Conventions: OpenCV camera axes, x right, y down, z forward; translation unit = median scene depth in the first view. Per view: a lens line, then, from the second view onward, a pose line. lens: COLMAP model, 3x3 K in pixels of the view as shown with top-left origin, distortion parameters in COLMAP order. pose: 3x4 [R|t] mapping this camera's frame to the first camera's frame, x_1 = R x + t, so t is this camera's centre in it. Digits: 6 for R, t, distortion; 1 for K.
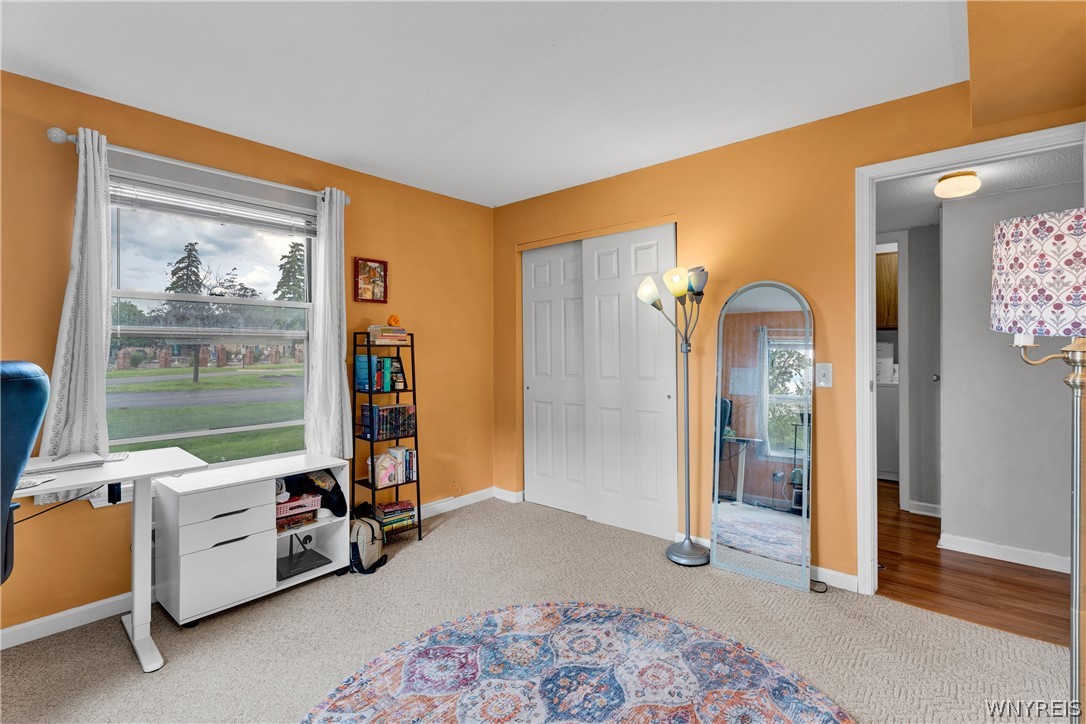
lens RADIAL K [[502.2, 0, 544.7], [0, 502.2, 360.7], [0, 0, 1]] dist [0.007596, 0.000493]
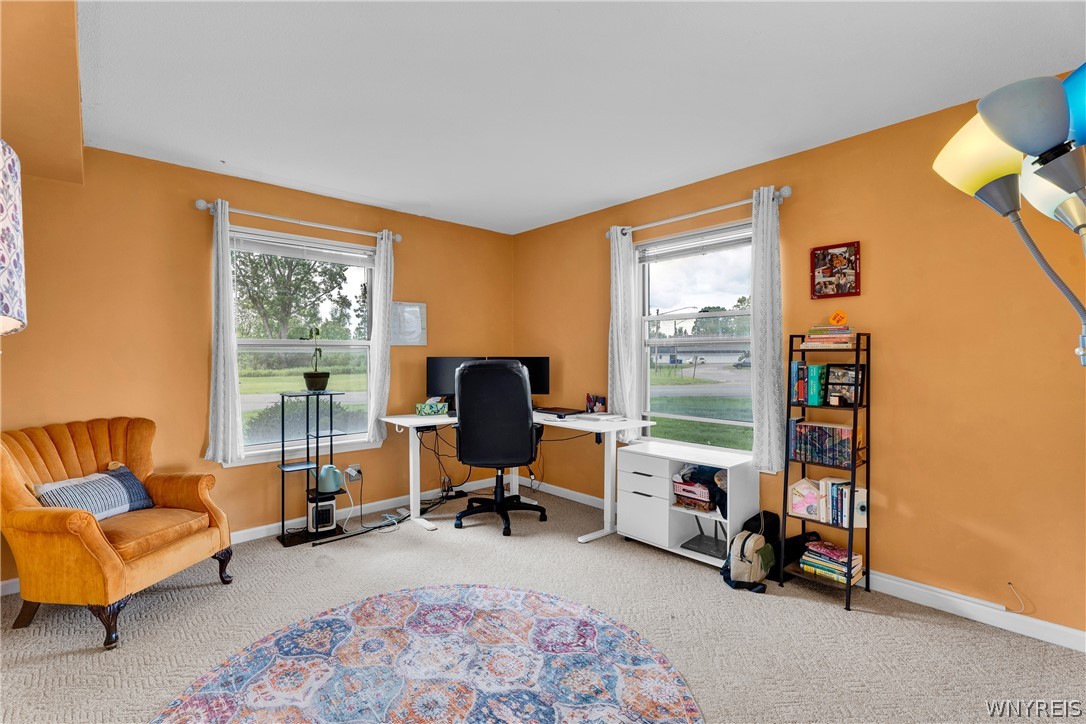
lens RADIAL K [[502.2, 0, 544.7], [0, 502.2, 360.7], [0, 0, 1]] dist [0.007596, 0.000493]
pose [[-0.130046, 0.017694, -0.991350, 0.613721], [-0.014737, 0.999696, 0.019777, -0.023965], [0.991398, 0.017181, -0.129746, 0.723155]]
